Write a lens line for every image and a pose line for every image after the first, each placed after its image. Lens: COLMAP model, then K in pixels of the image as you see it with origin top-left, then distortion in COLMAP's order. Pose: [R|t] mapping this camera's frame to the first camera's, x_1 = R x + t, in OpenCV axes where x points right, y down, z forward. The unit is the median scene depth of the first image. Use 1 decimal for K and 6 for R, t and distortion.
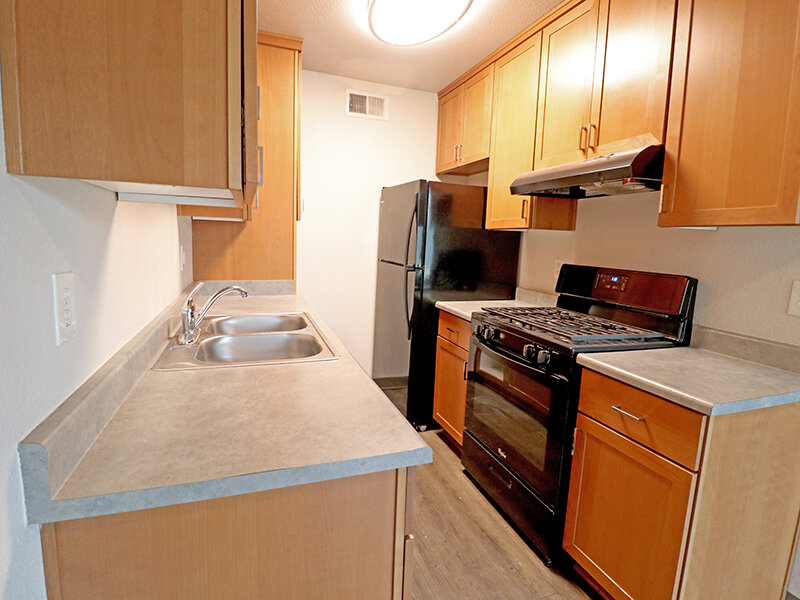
lens RADIAL K [[410.0, 0, 396.8], [0, 410.0, 292.5], [0, 0, 1]] dist [-0.001514, -0.016115]
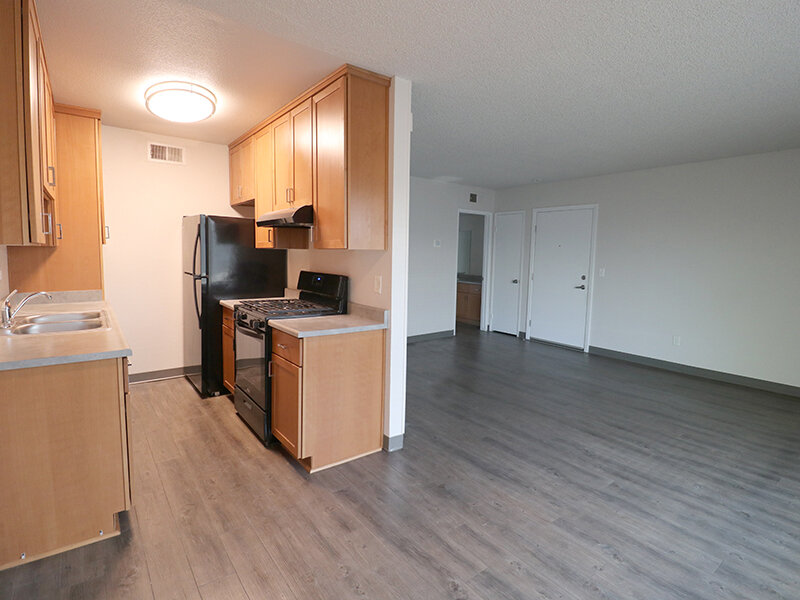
lens RADIAL K [[410.0, 0, 396.8], [0, 410.0, 292.5], [0, 0, 1]] dist [-0.001514, -0.016115]
pose [[0.953970, -0.045780, 0.296389, 0.288043], [0.053585, 0.998396, -0.018260, 0.059031], [-0.295077, 0.033302, 0.954893, -0.572974]]
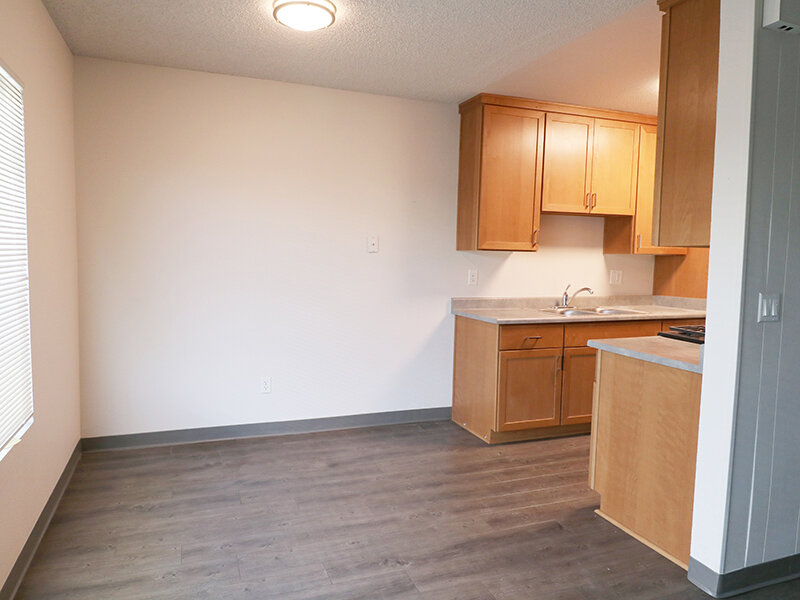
lens RADIAL K [[574.5, 0, 400.0], [0, 574.5, 300.0], [0, 0, 1]] dist [0.000649, 0.000150]
pose [[0.016333, 0.042740, -0.998953, 1.661538], [-0.154895, 0.987133, 0.039701, 0.052719], [0.987796, 0.154085, 0.022743, 0.025414]]
